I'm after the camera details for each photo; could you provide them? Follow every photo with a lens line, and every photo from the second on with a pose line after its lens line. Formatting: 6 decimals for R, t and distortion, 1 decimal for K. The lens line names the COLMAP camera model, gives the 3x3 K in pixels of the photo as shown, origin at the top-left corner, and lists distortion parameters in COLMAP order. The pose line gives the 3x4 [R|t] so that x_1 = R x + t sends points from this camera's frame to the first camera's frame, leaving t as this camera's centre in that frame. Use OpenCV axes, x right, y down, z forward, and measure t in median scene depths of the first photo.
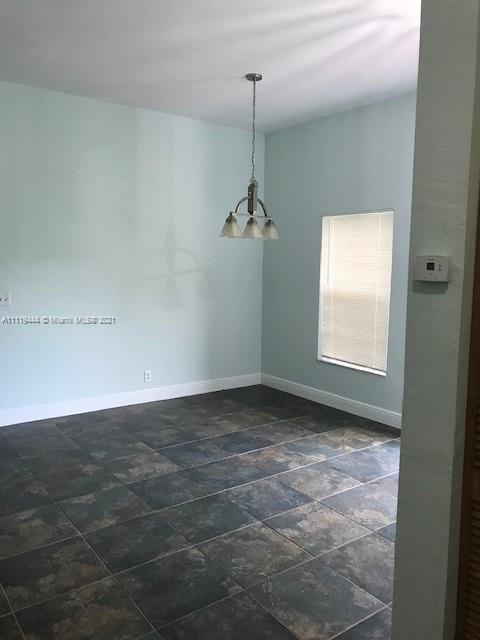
lens RADIAL K [[518.2, 0, 240.9], [0, 518.2, 321.1], [0, 0, 1]] dist [0.041837, 0.003334]
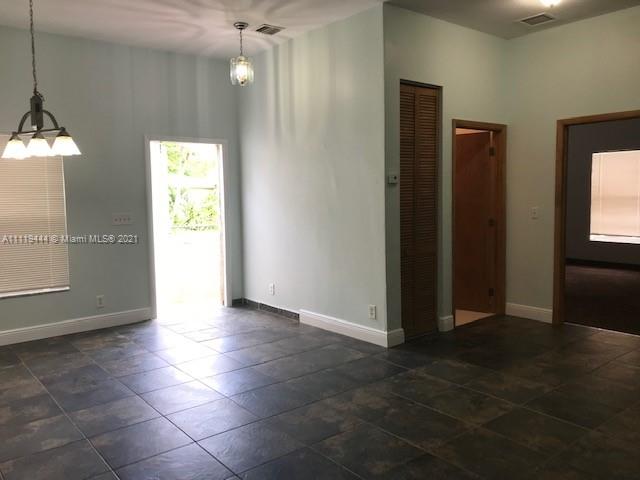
lens RADIAL K [[518.2, 0, 321.4], [0, 518.2, 238.0], [0, 0, 1]] dist [0.041837, 0.003334]
pose [[-0.063545, -0.093411, 0.993598, -0.935011], [0.131700, 0.986118, 0.101130, -0.044230], [-0.989251, 0.137283, -0.050361, 0.603221]]
